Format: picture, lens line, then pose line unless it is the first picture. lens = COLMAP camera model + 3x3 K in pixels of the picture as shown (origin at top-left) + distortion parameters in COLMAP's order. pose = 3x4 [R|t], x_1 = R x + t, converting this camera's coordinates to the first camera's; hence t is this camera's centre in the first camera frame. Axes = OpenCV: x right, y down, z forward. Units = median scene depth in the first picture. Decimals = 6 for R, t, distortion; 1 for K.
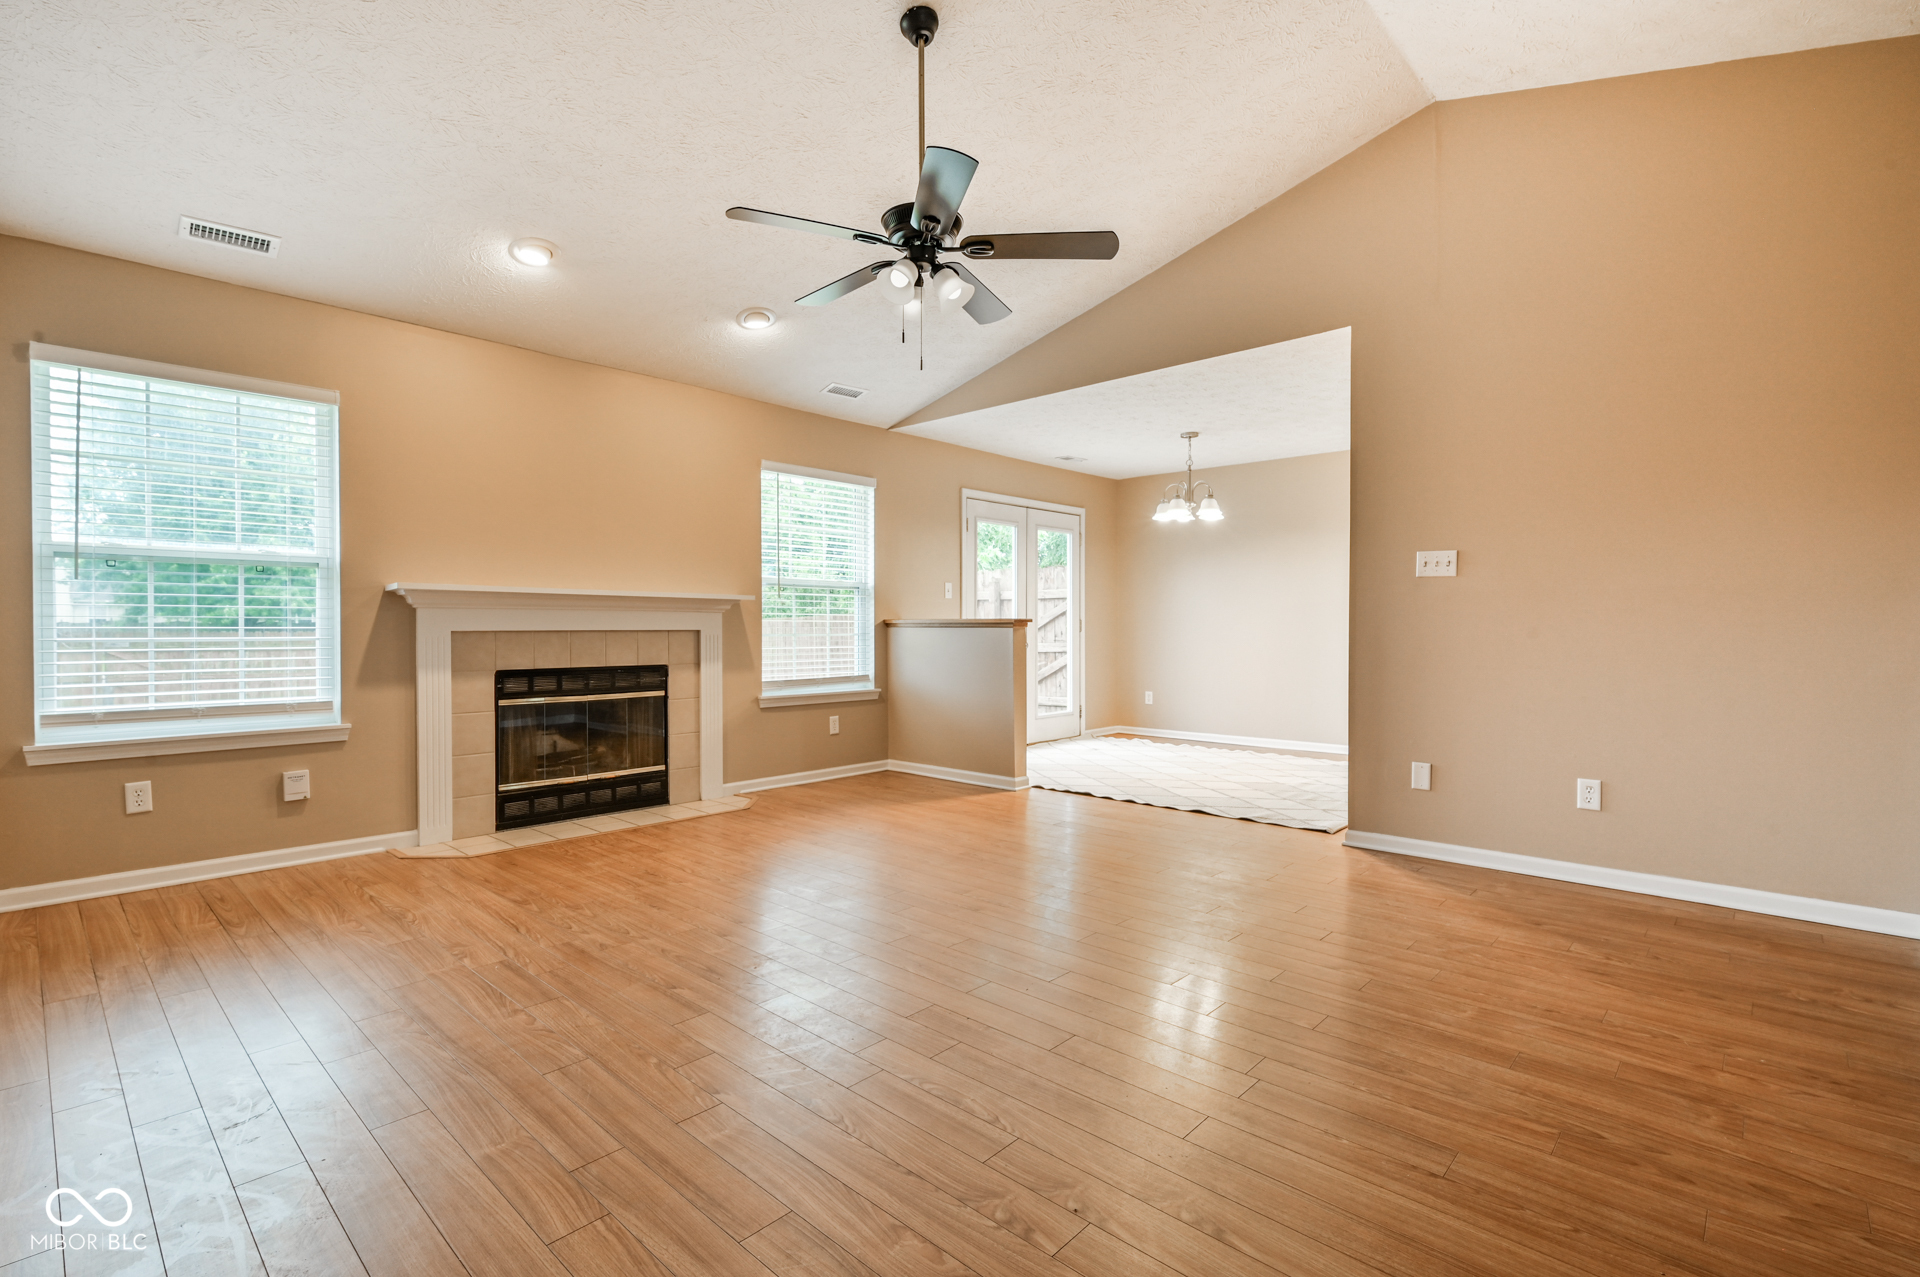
lens RADIAL K [[863.4, 0, 940.8], [0, 863.4, 635.5], [0, 0, 1]] dist [0.004053, 0.000044]
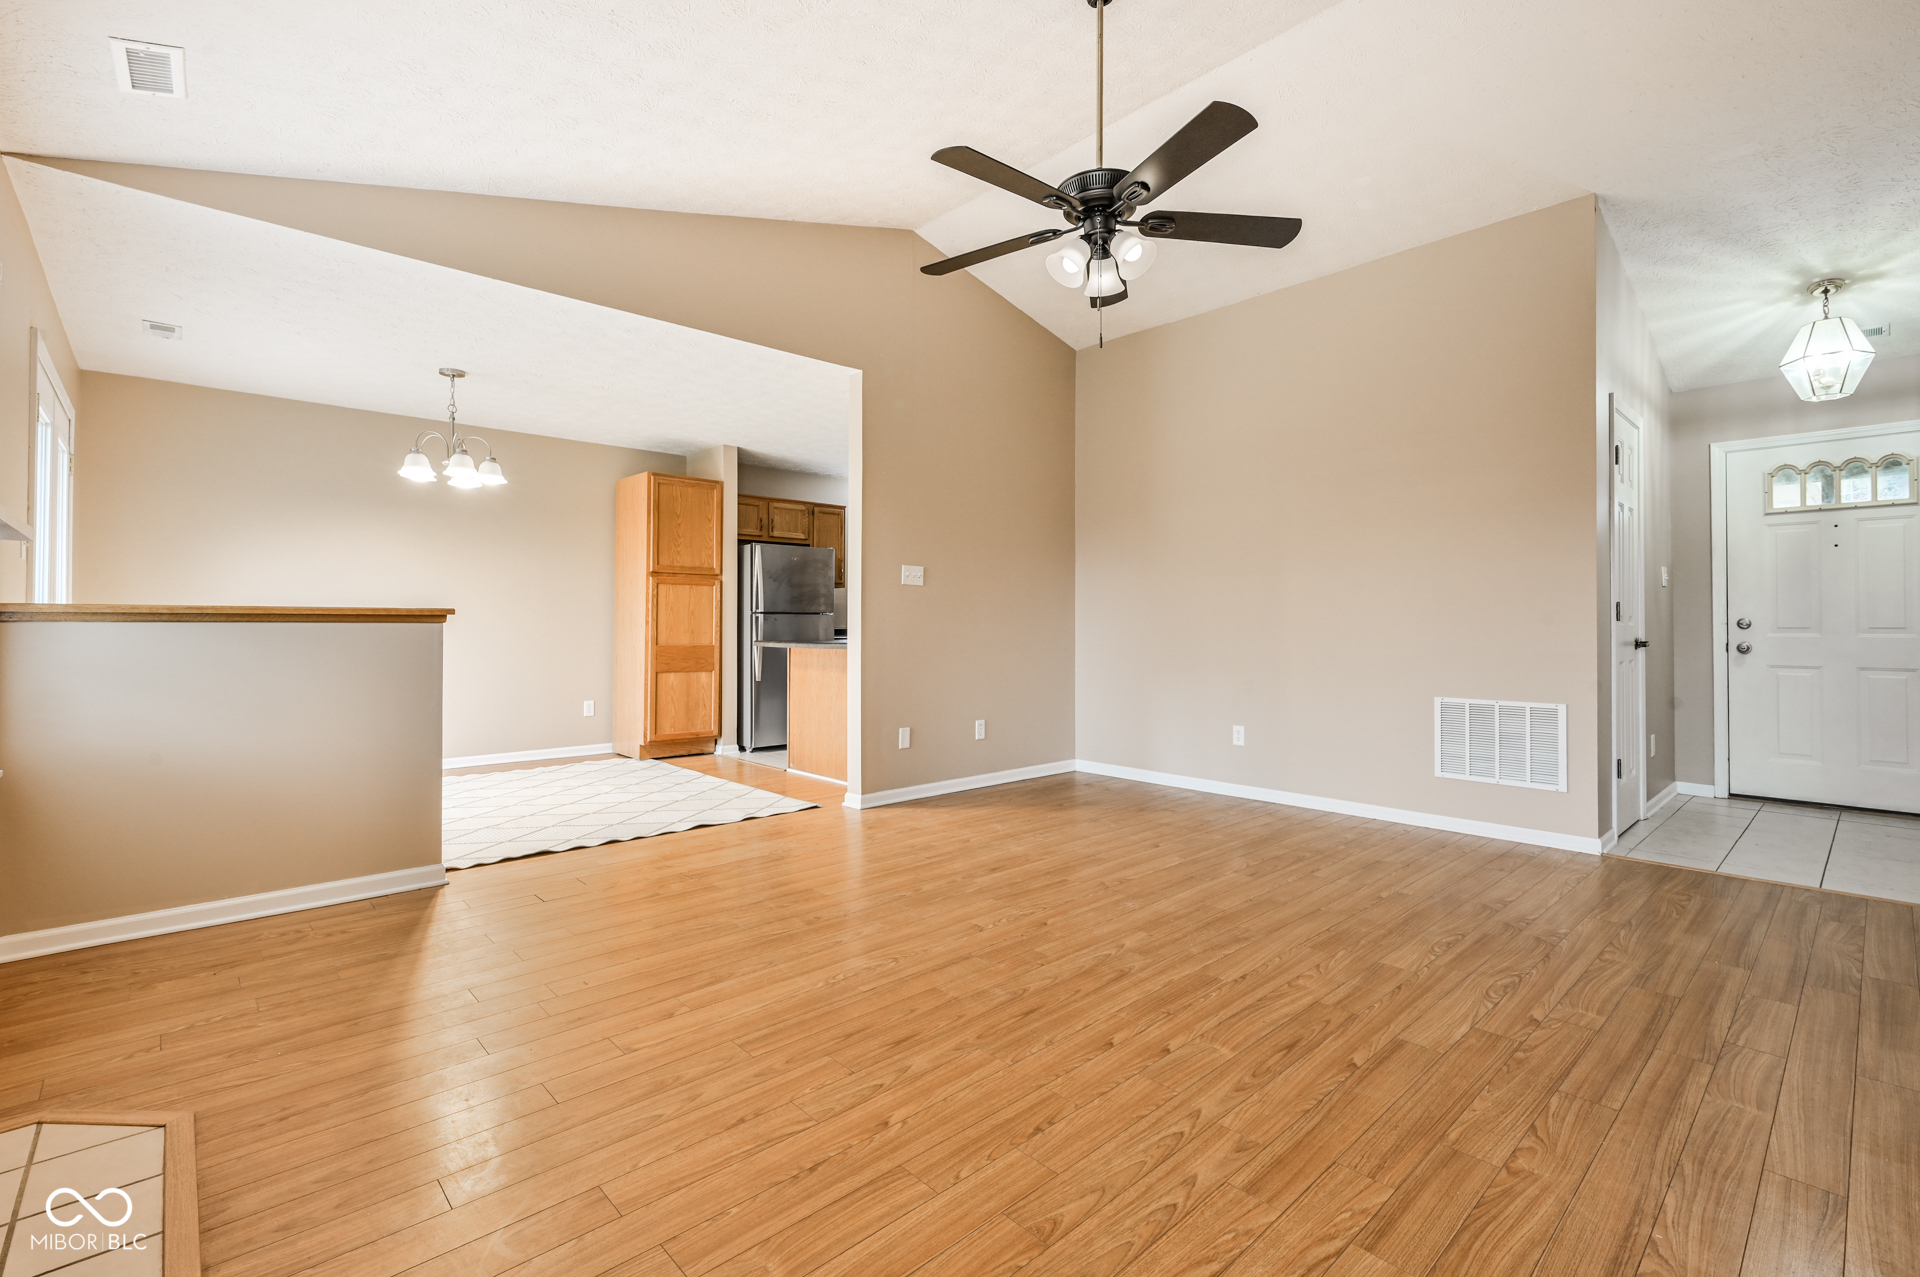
lens RADIAL K [[863.4, 0, 961.7], [0, 863.4, 612.3], [0, 0, 1]] dist [0.004053, 0.000044]
pose [[0.059950, 0.021284, 0.997974, -0.999644], [0.008413, 0.999726, -0.021827, 0.001318], [-0.998166, 0.009704, 0.059755, 1.147898]]
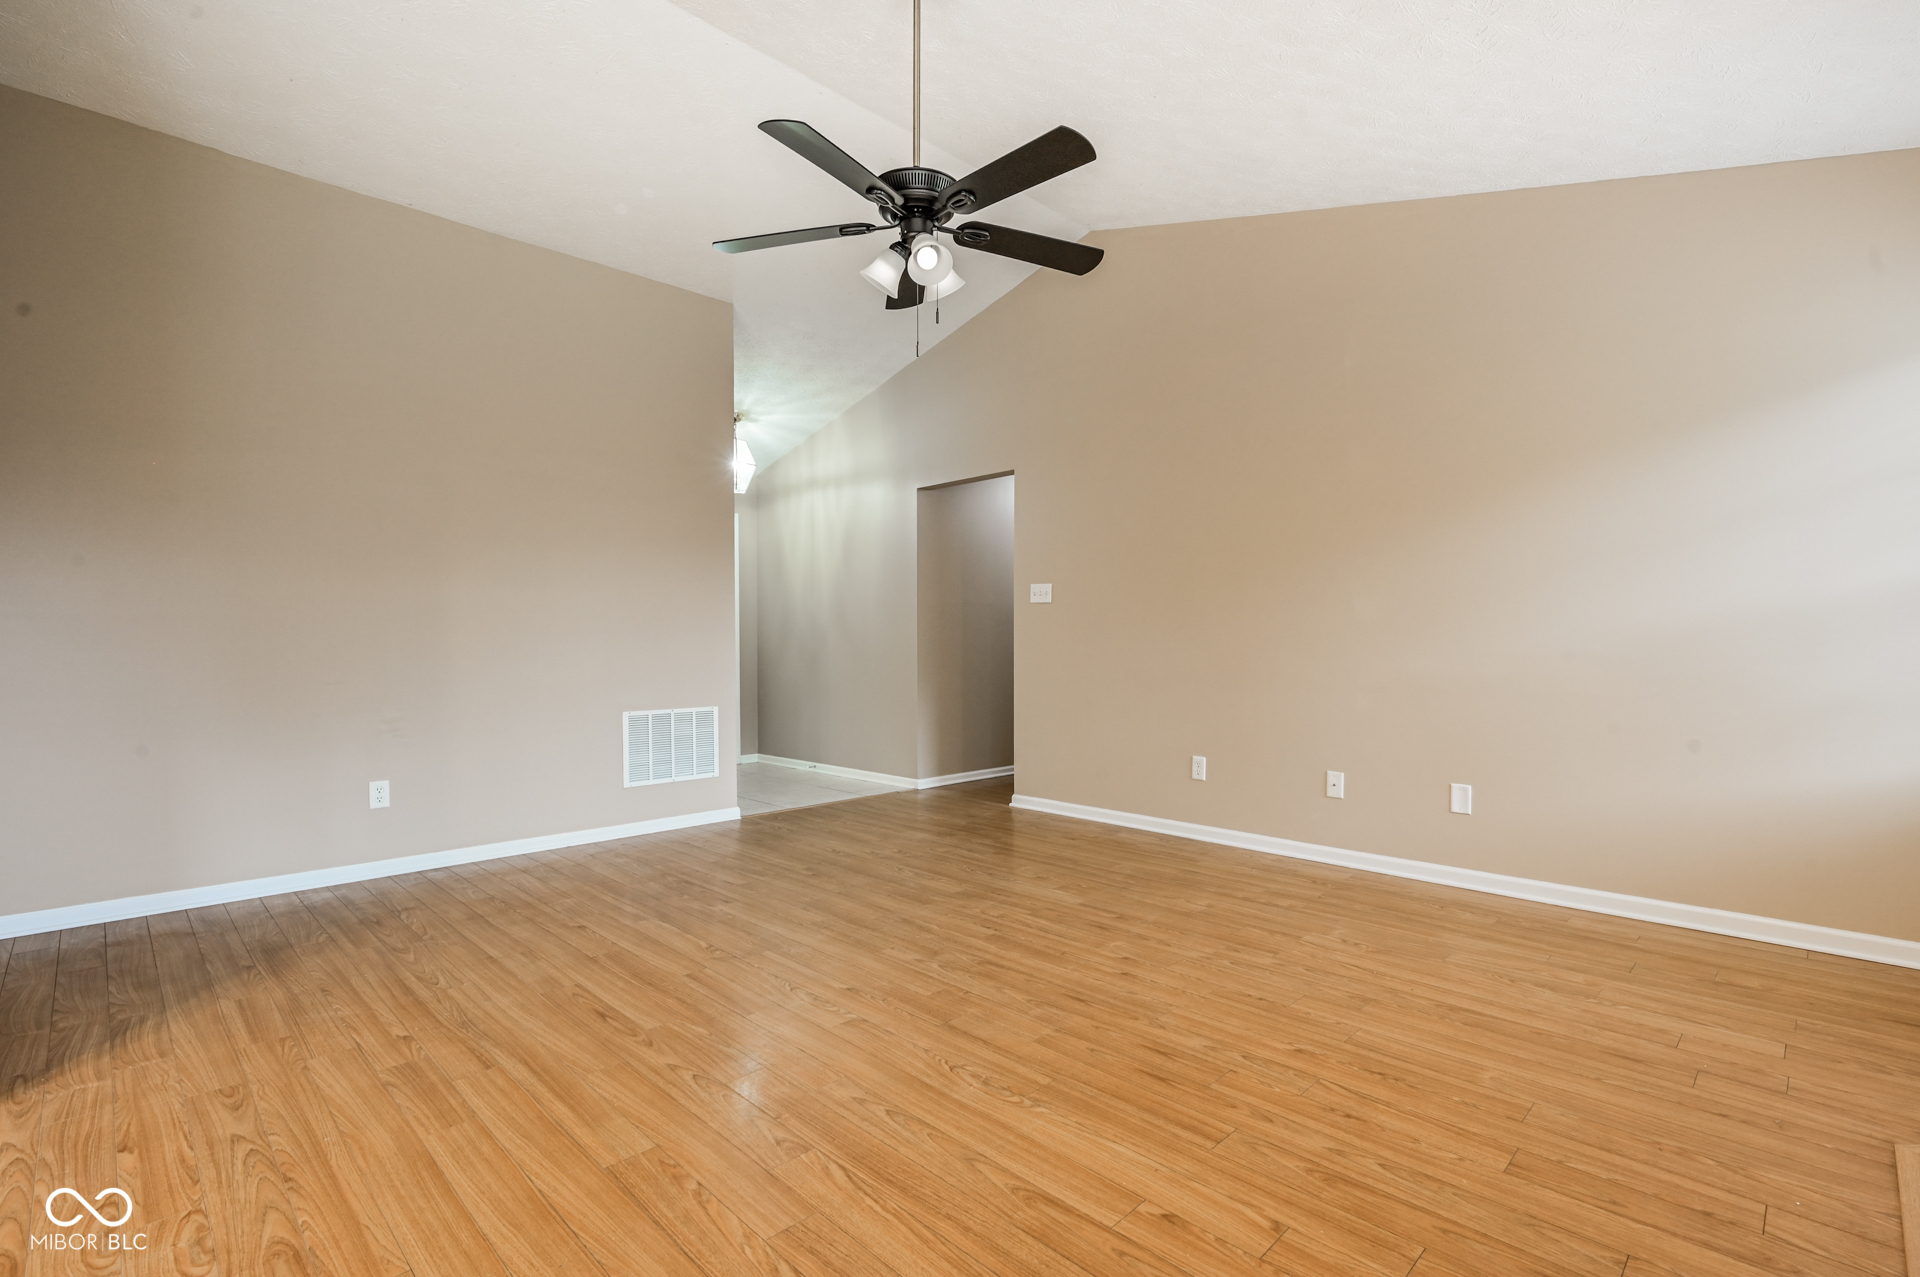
lens RADIAL K [[863.4, 0, 988.4], [0, 863.4, 649.5], [0, 0, 1]] dist [0.004053, 0.000044]
pose [[-0.999974, 0.005620, 0.004624, -0.107039], [0.005693, 0.999855, 0.016041, -0.013490], [-0.004533, 0.016067, -0.999861, 2.002902]]
